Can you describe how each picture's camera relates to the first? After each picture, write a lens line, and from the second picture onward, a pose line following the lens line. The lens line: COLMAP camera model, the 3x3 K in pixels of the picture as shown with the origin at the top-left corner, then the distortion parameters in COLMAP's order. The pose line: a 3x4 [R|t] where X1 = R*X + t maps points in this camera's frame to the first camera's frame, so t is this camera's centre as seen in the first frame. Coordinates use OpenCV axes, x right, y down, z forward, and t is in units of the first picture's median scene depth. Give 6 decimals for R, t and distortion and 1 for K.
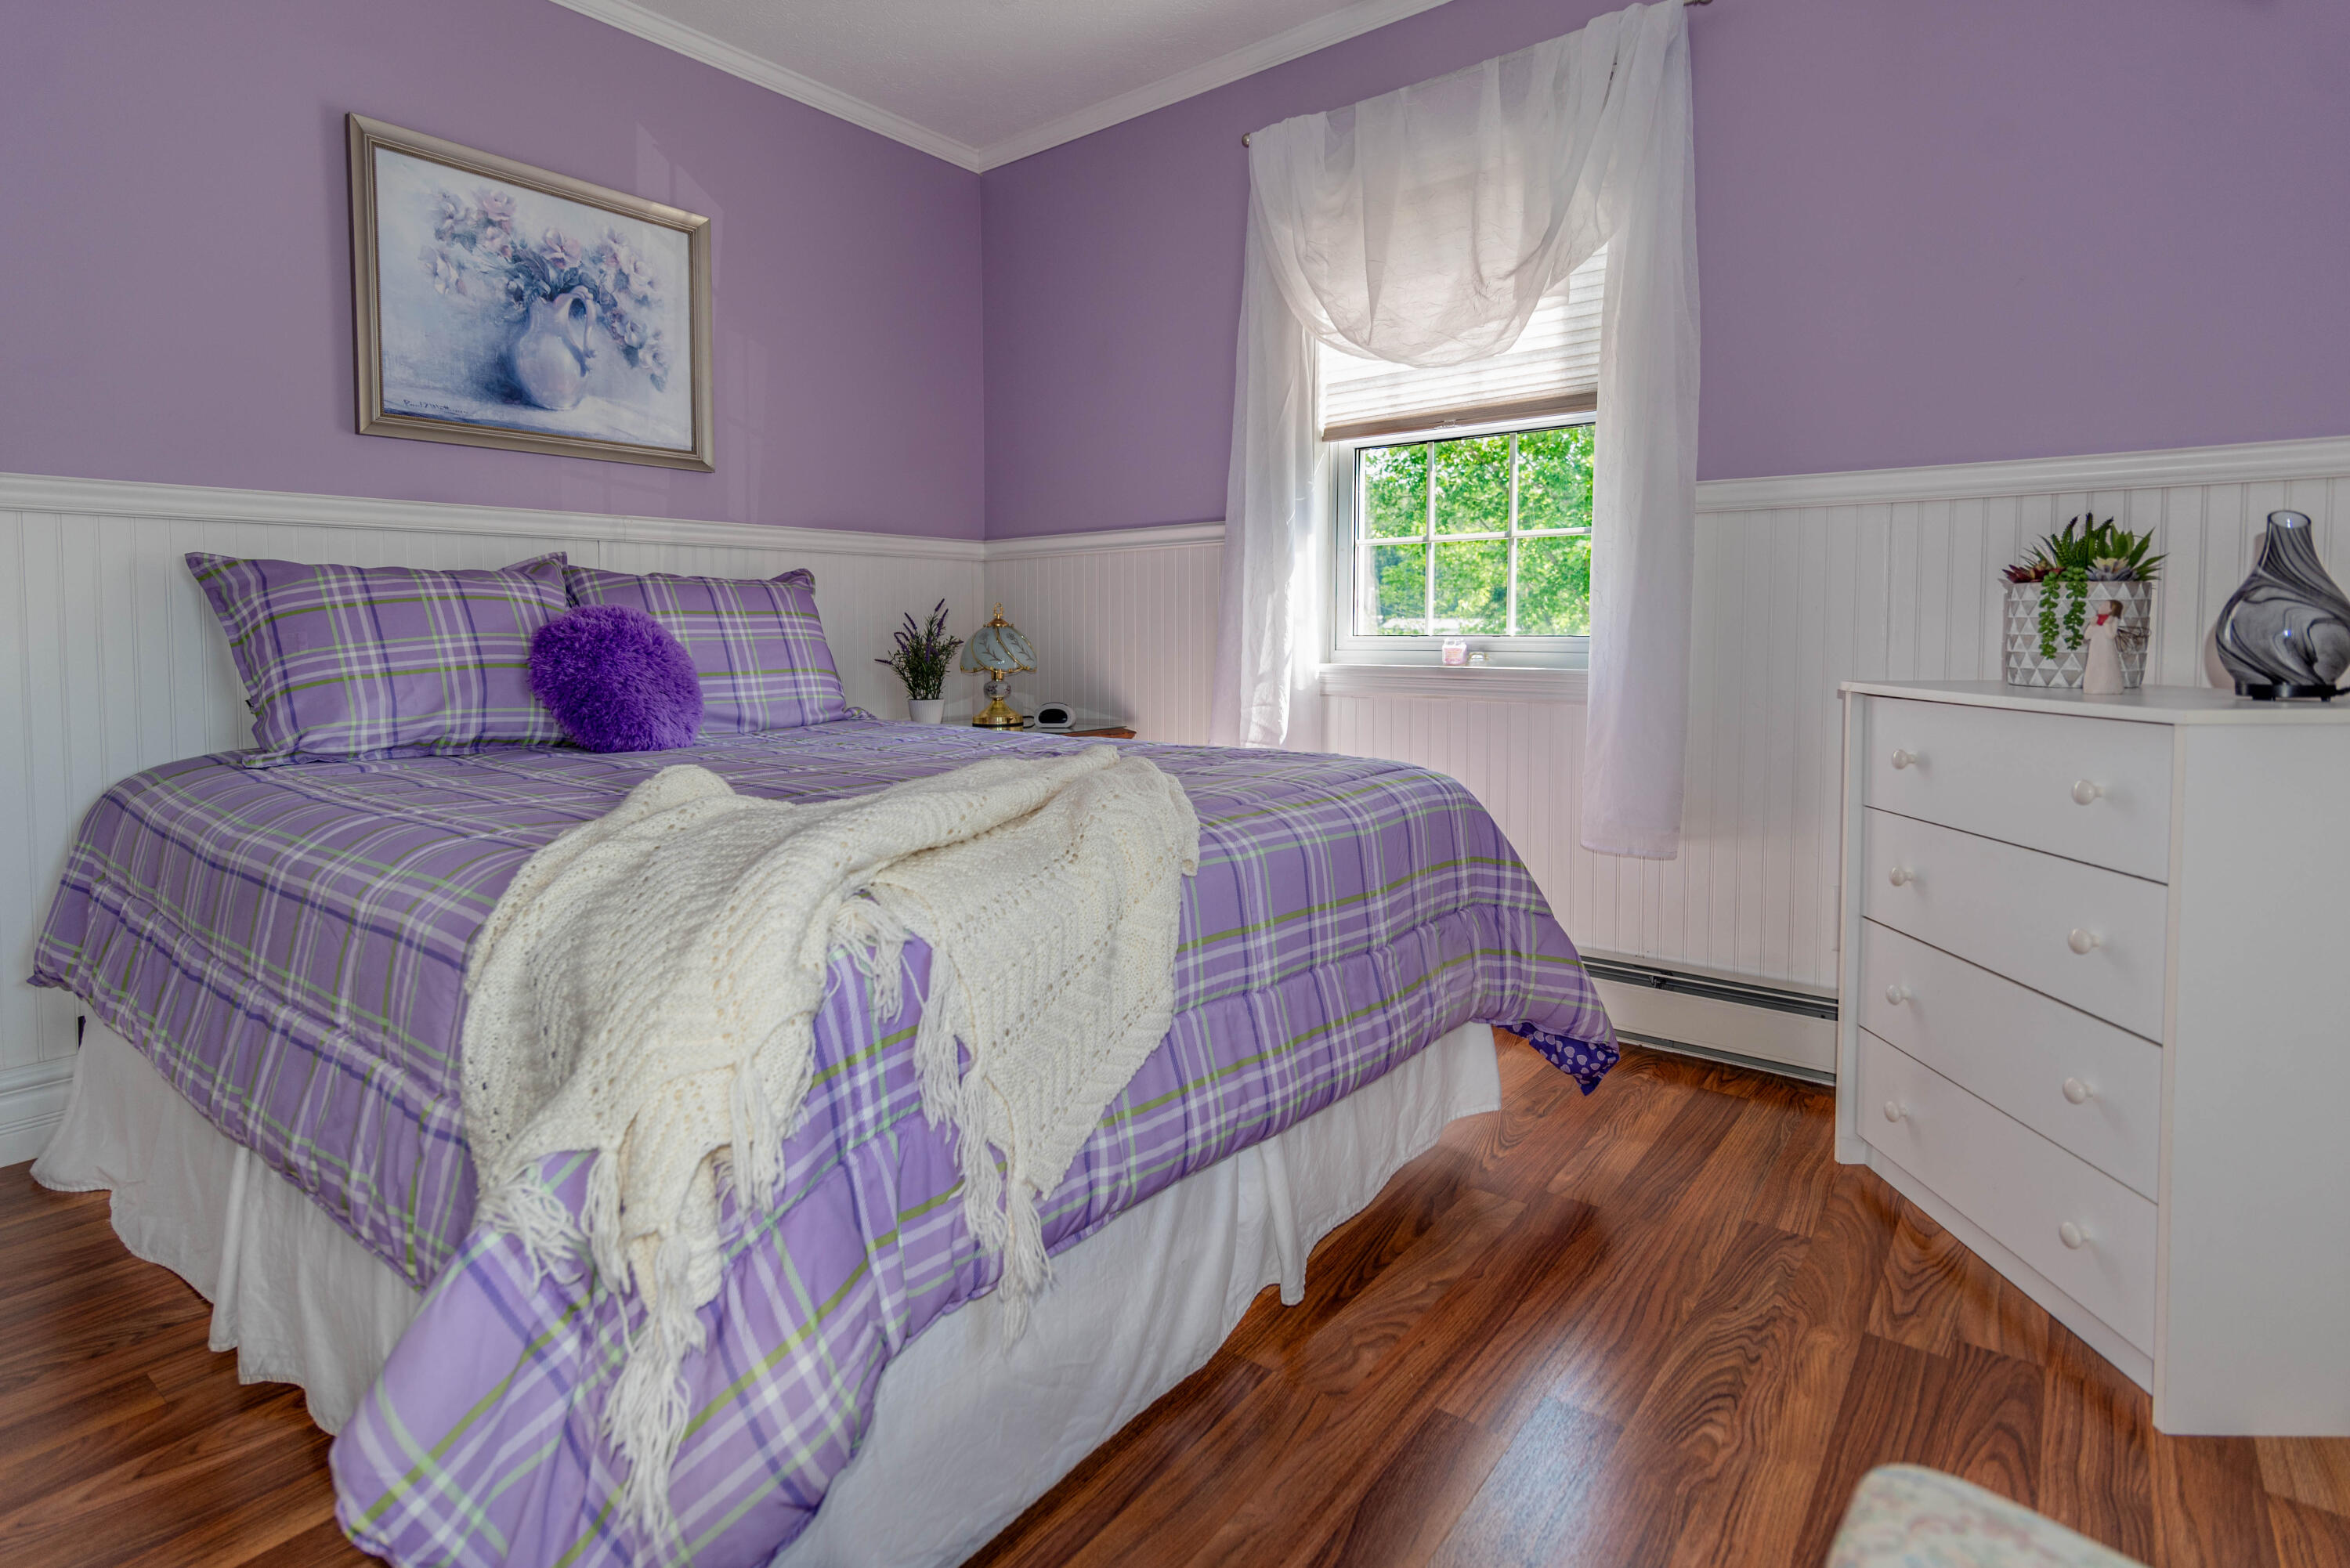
lens RADIAL K [[1161.2, 0, 1172.8], [0, 1161.2, 821.2], [0, 0, 1]] dist [-0.000192, -0.000121]
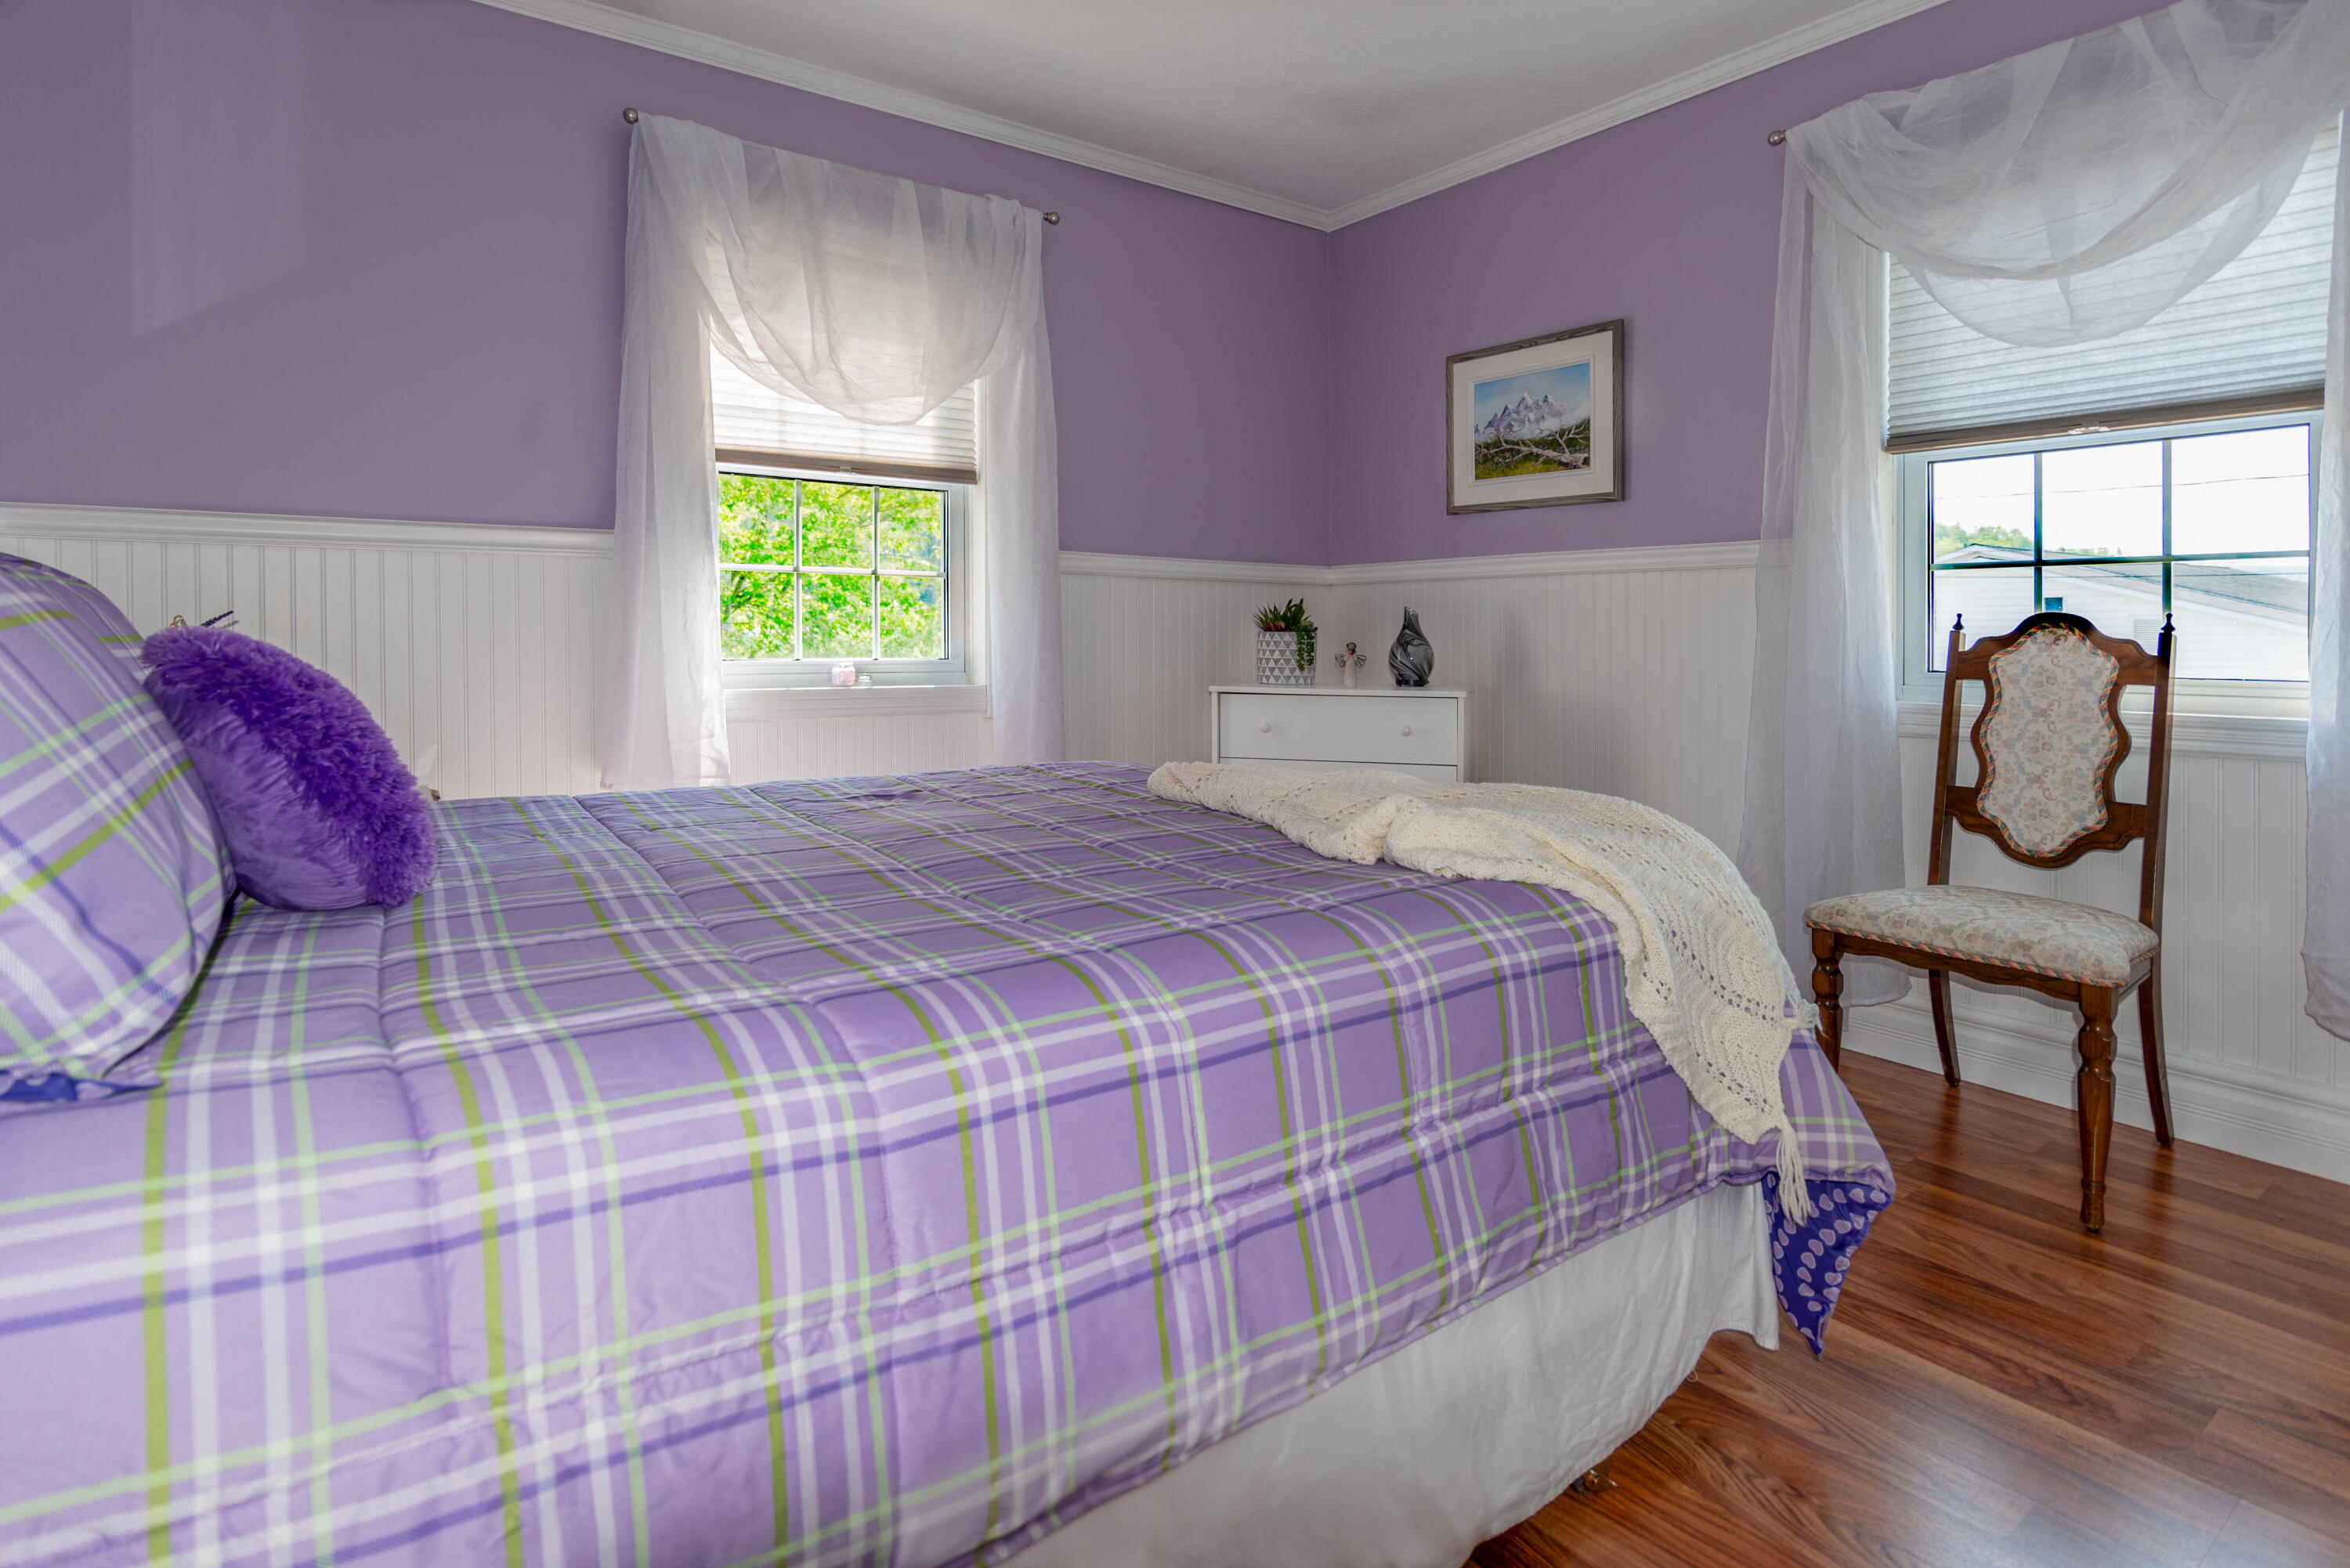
lens RADIAL K [[1193.9, 0, 1175.0], [0, 1193.9, 784.0], [0, 0, 1]] dist [-0.000891, -0.000218]
pose [[0.261526, -0.114833, 0.958341, -0.829058], [0.151265, 0.985505, 0.076809, -0.090113], [-0.953270, 0.124876, 0.275105, 0.439344]]
